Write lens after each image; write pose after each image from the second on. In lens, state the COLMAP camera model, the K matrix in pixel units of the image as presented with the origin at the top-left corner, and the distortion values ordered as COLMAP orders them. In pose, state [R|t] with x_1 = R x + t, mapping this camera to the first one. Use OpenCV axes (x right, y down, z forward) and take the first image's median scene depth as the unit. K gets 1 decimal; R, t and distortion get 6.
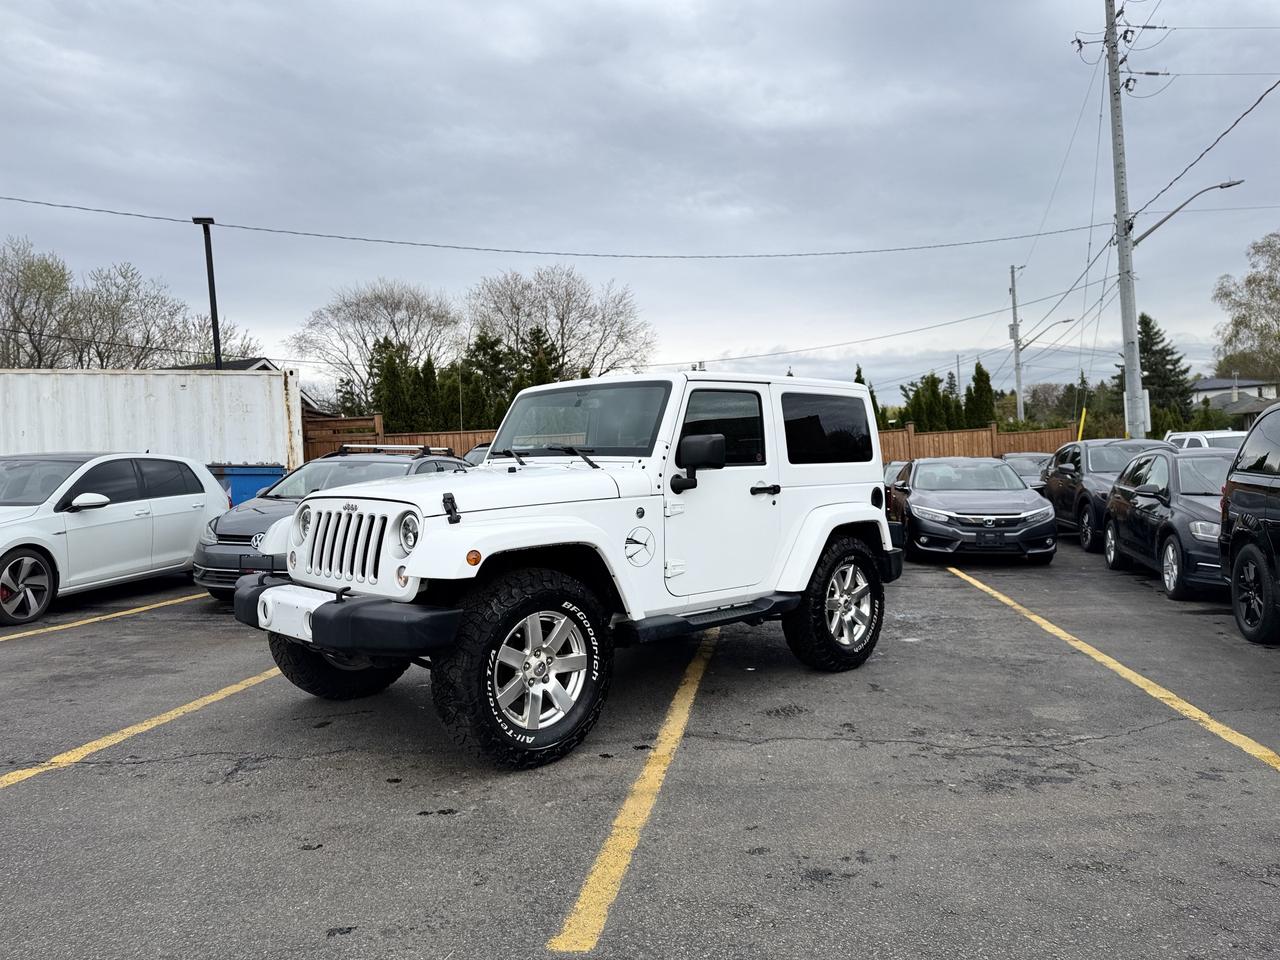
lens RADIAL K [[882.8, 0, 633.3], [0, 882.8, 477.9], [0, 0, 1]] dist [0.107280, -0.153404]
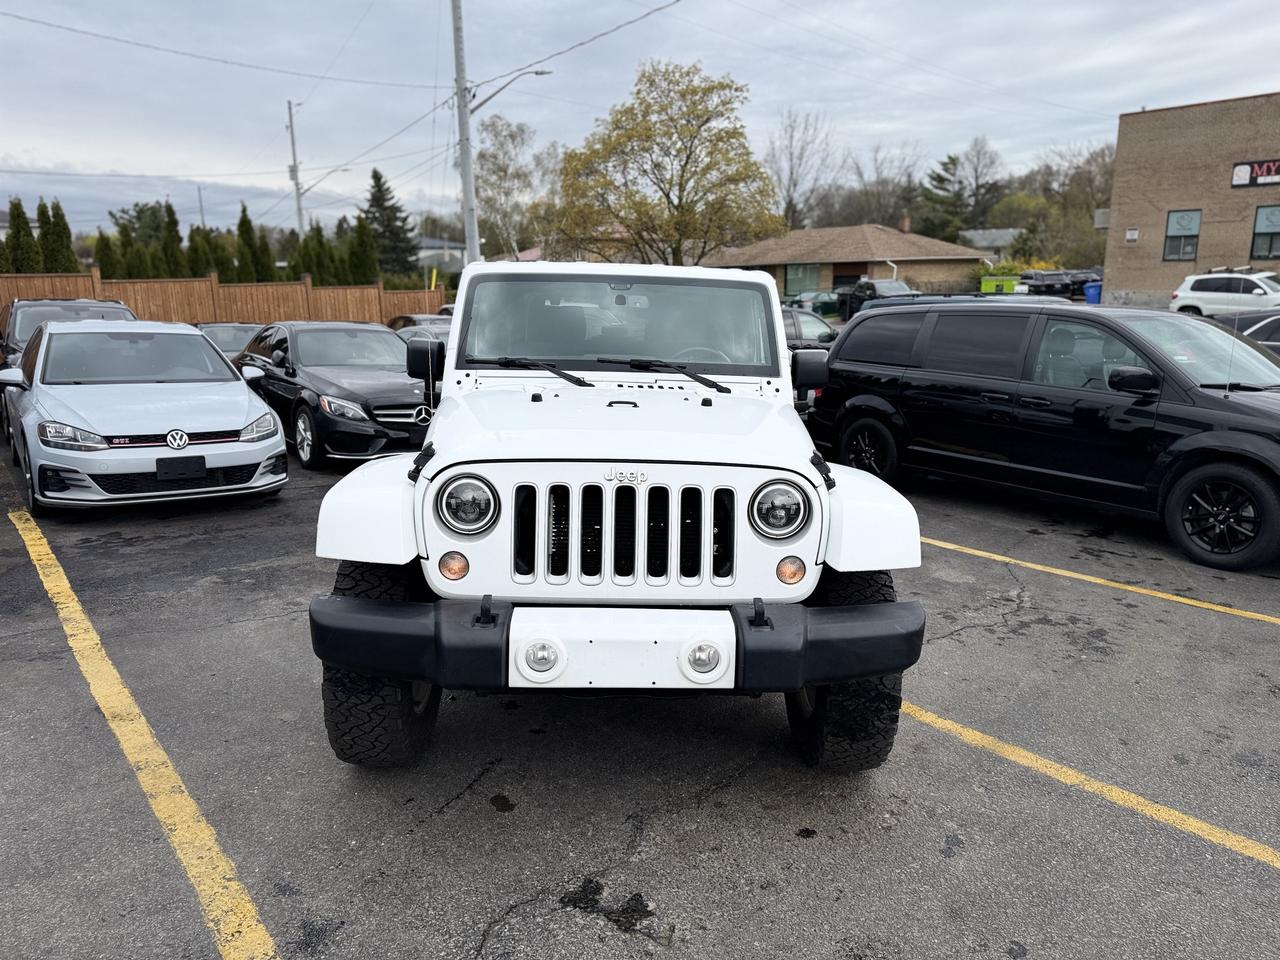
lens RADIAL K [[895.2, 0, 640.0], [0, 895.2, 480.0], [0, 0, 1]] dist [0.030000, -0.023729]
pose [[0.677574, -0.107771, 0.727515, -0.407666], [-0.020058, 0.986129, 0.164762, -0.037174], [-0.735181, -0.126231, 0.666014, 0.291488]]
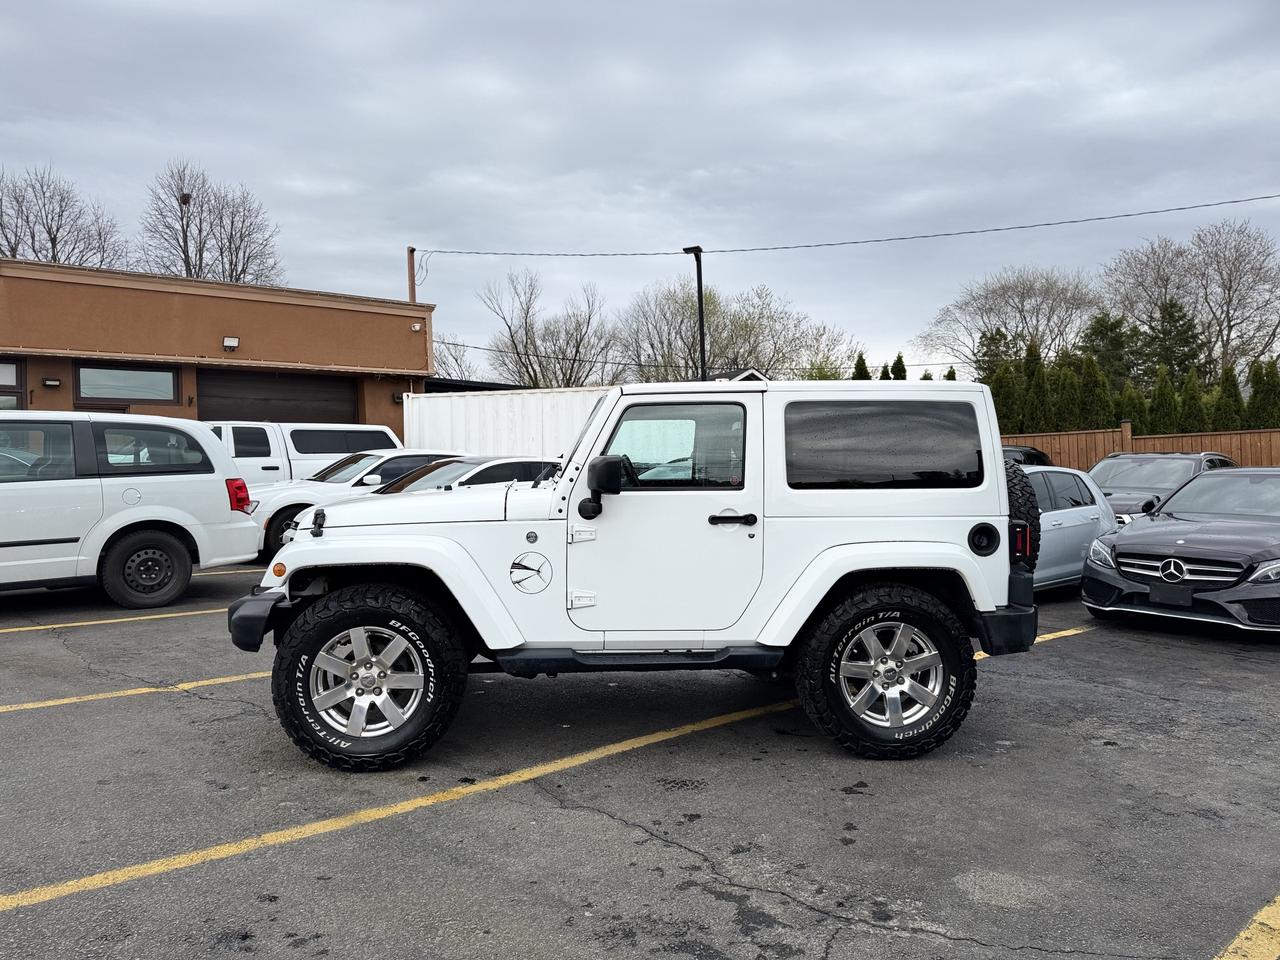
lens RADIAL K [[884.0, 0, 636.4], [0, 884.0, 487.4], [0, 0, 1]] dist [0.048835, -0.062022]
pose [[0.766109, 0.031152, -0.641955, 0.387298], [-0.021134, 0.999506, 0.023282, -0.021405], [0.642363, -0.004269, 0.766389, 0.192048]]
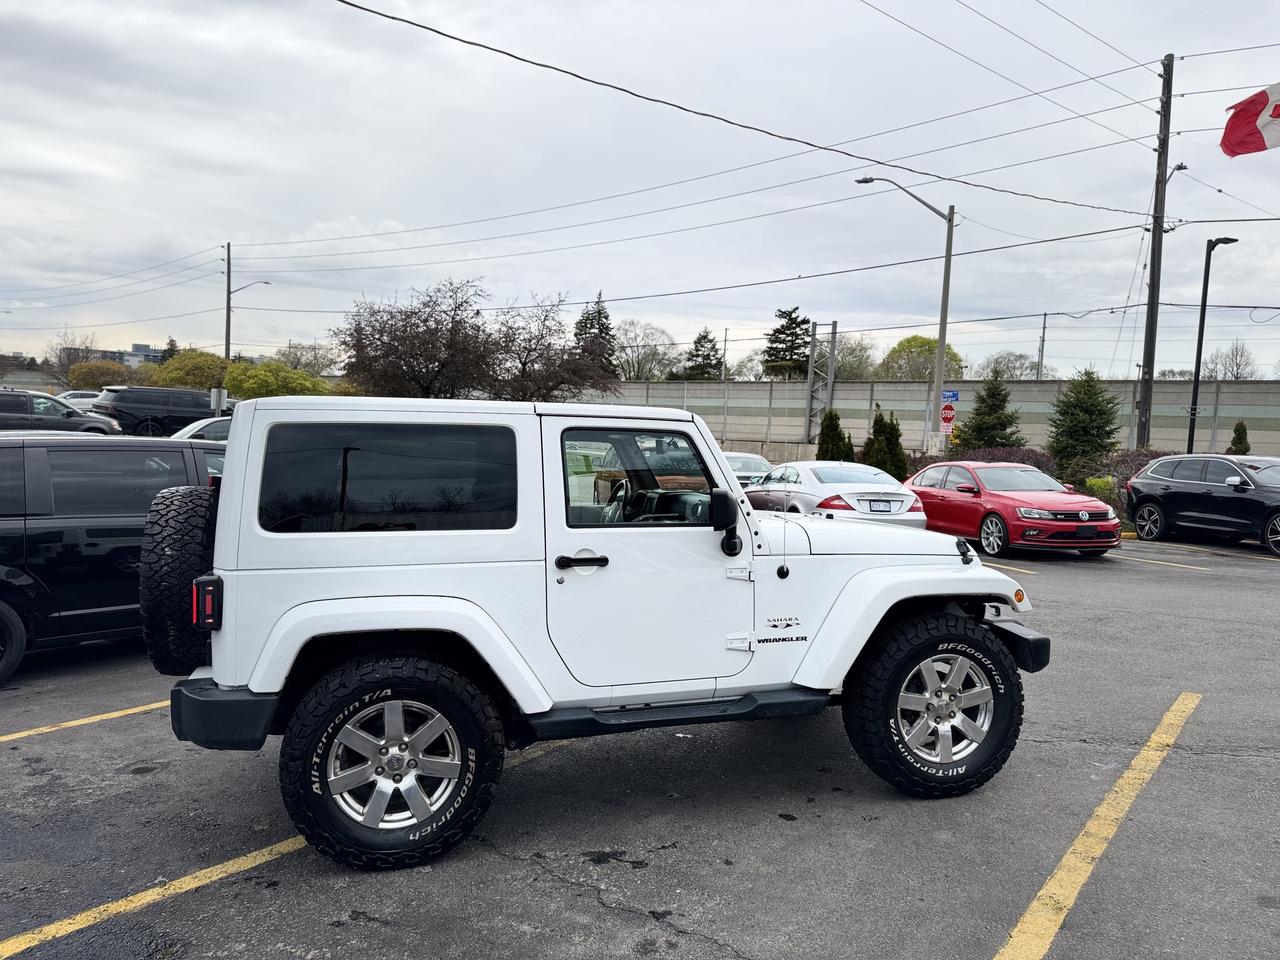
lens RADIAL K [[881.2, 0, 643.5], [0, 881.2, 474.5], [0, 0, 1]] dist [0.117160, -0.173740]
pose [[-0.868580, 0.001851, 0.495546, -0.312580], [0.020099, 0.999302, 0.031498, -0.051742], [-0.495142, 0.037319, -0.868010, 1.160729]]
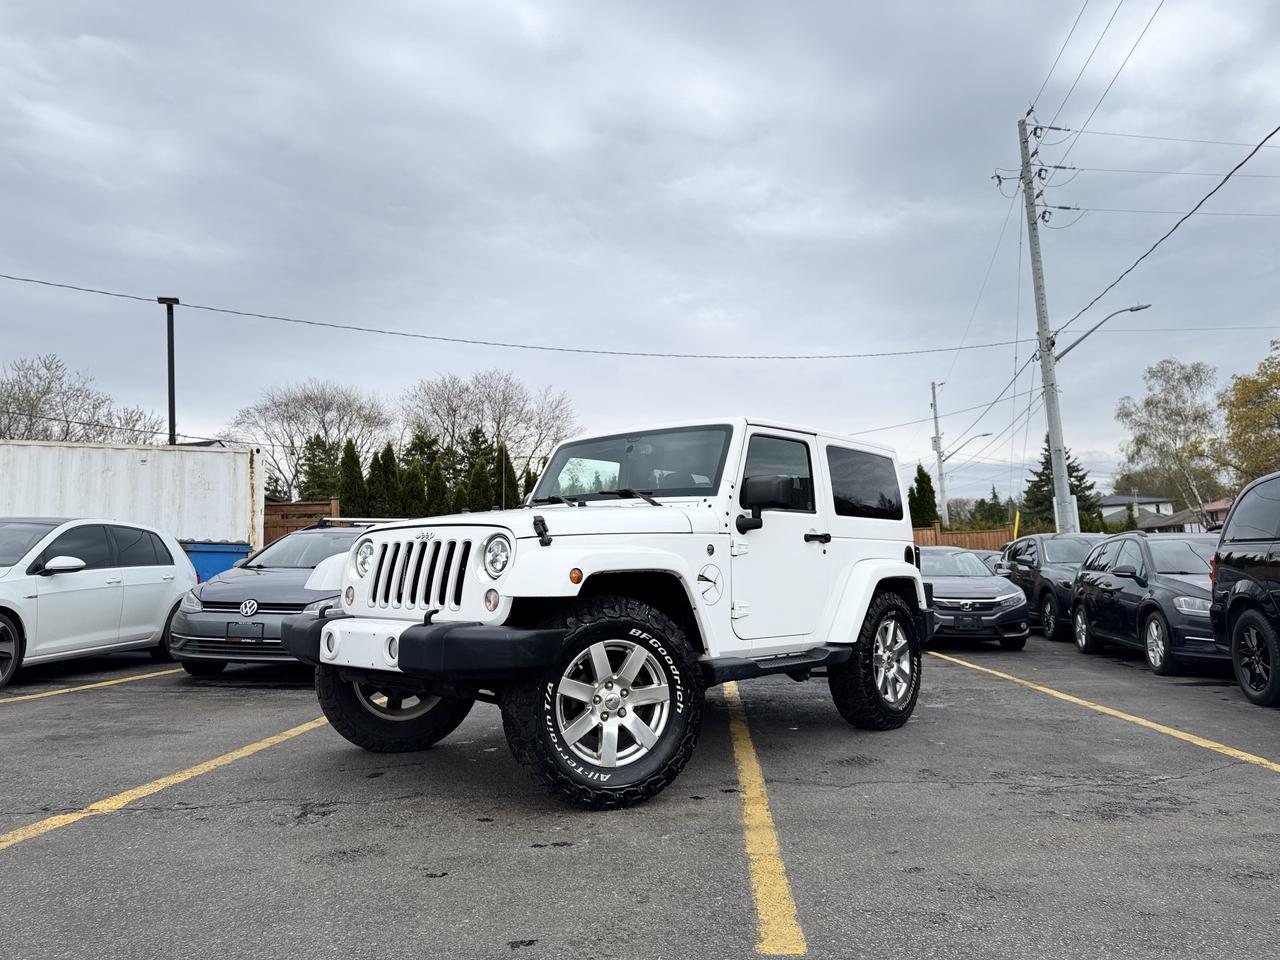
lens RADIAL K [[883.4, 0, 633.7], [0, 883.4, 464.0], [0, 0, 1]] dist [0.093496, -0.124887]
pose [[0.996444, 0.020703, 0.081679, -0.090539], [-0.009366, 0.990552, -0.136814, 0.044766], [-0.083740, 0.135563, 0.987224, 0.008400]]
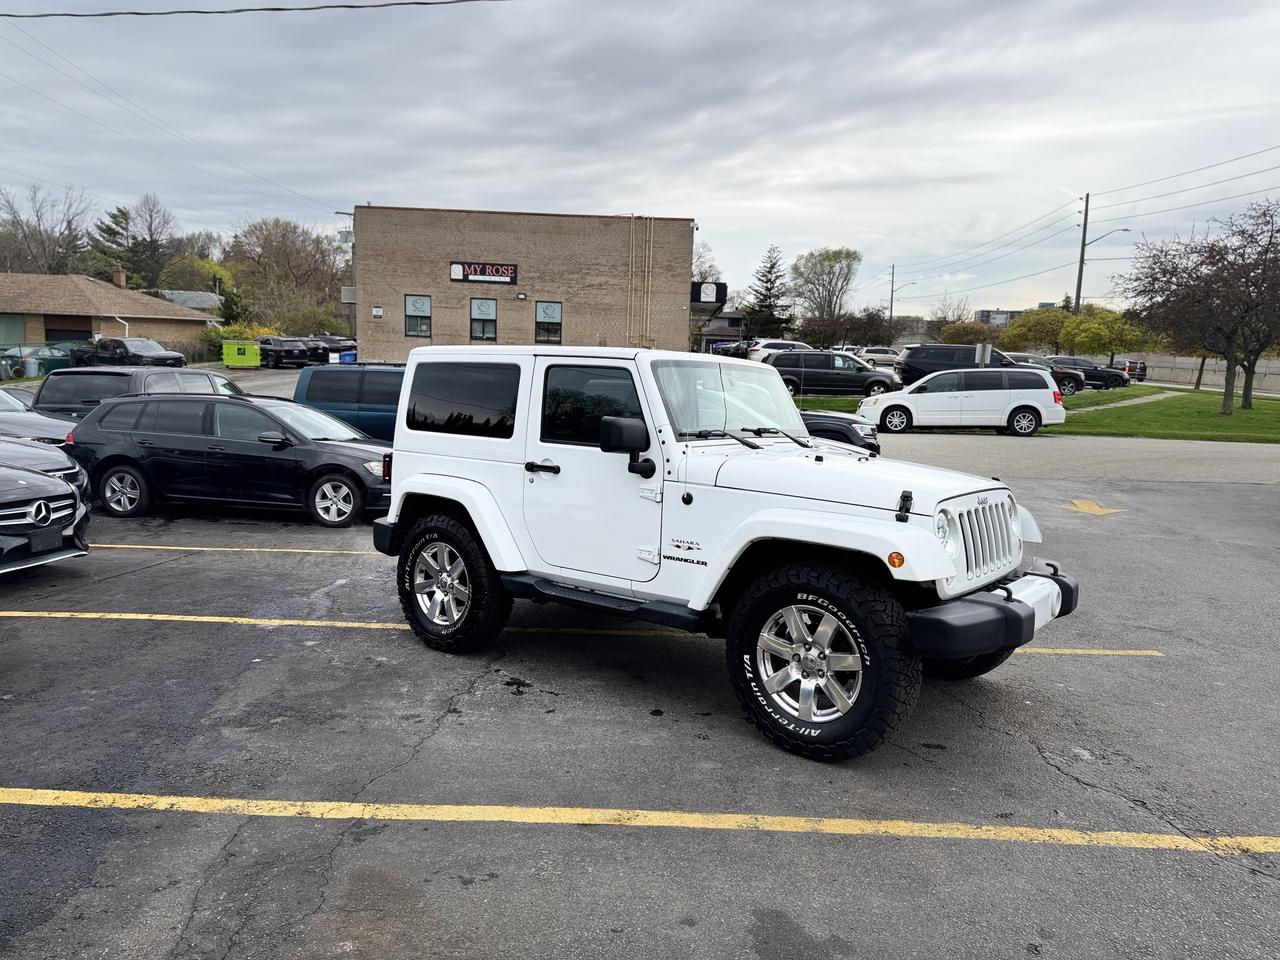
lens RADIAL K [[881.2, 0, 643.5], [0, 881.2, 474.5], [0, 0, 1]] dist [0.117160, -0.173740]
pose [[-0.125760, -0.078019, 0.988988, -0.660291], [-0.013886, 0.996944, 0.076881, -0.035070], [-0.991963, -0.004064, -0.126459, 0.786016]]
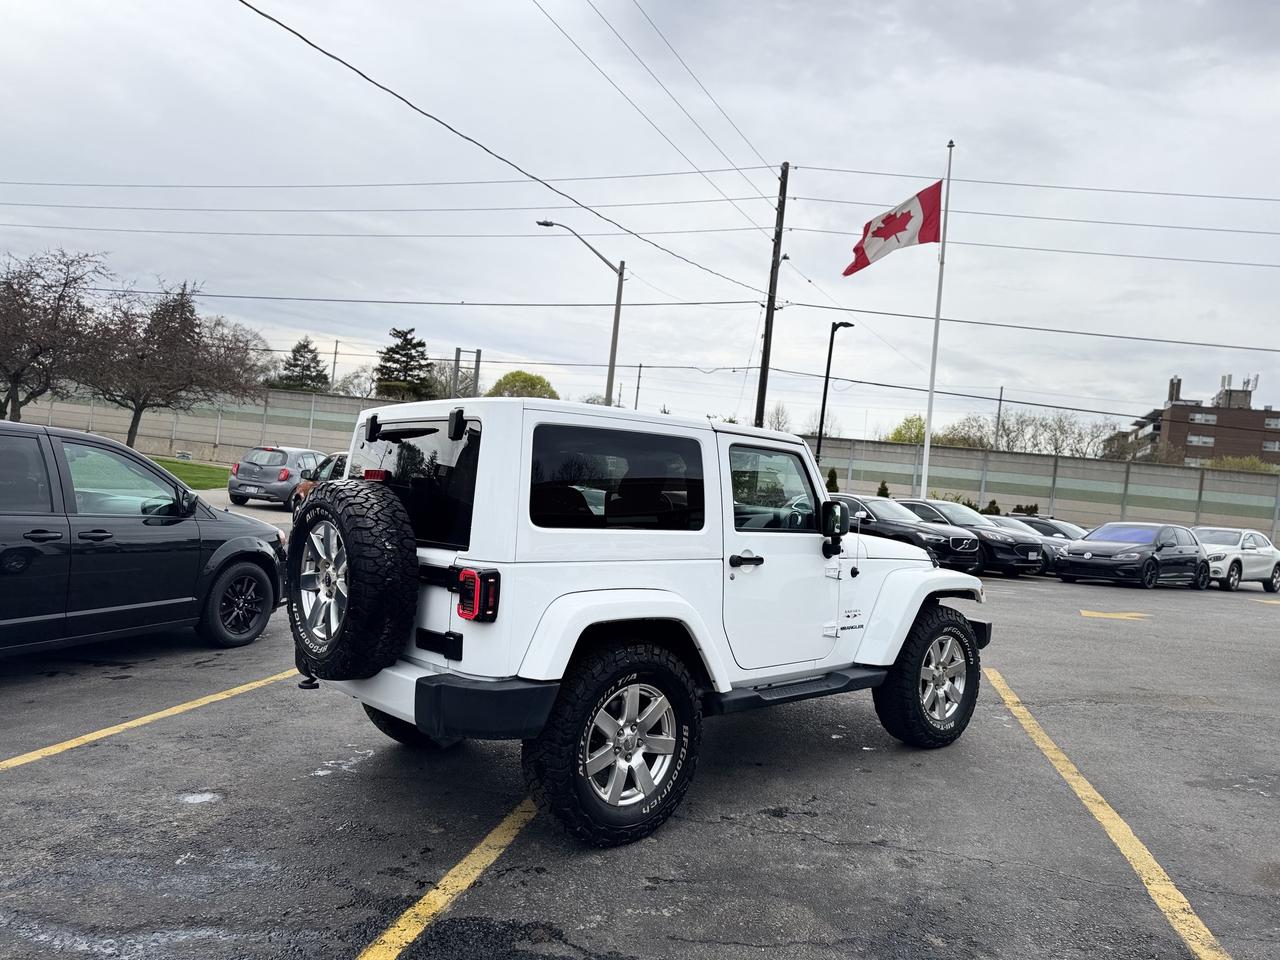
lens RADIAL K [[881.2, 0, 643.5], [0, 881.2, 474.5], [0, 0, 1]] dist [0.117160, -0.173740]
pose [[-0.997139, -0.033309, 0.067861, -0.027974], [-0.033404, 0.999442, -0.000269, -0.042064], [-0.067814, -0.002535, -0.997695, 1.315114]]
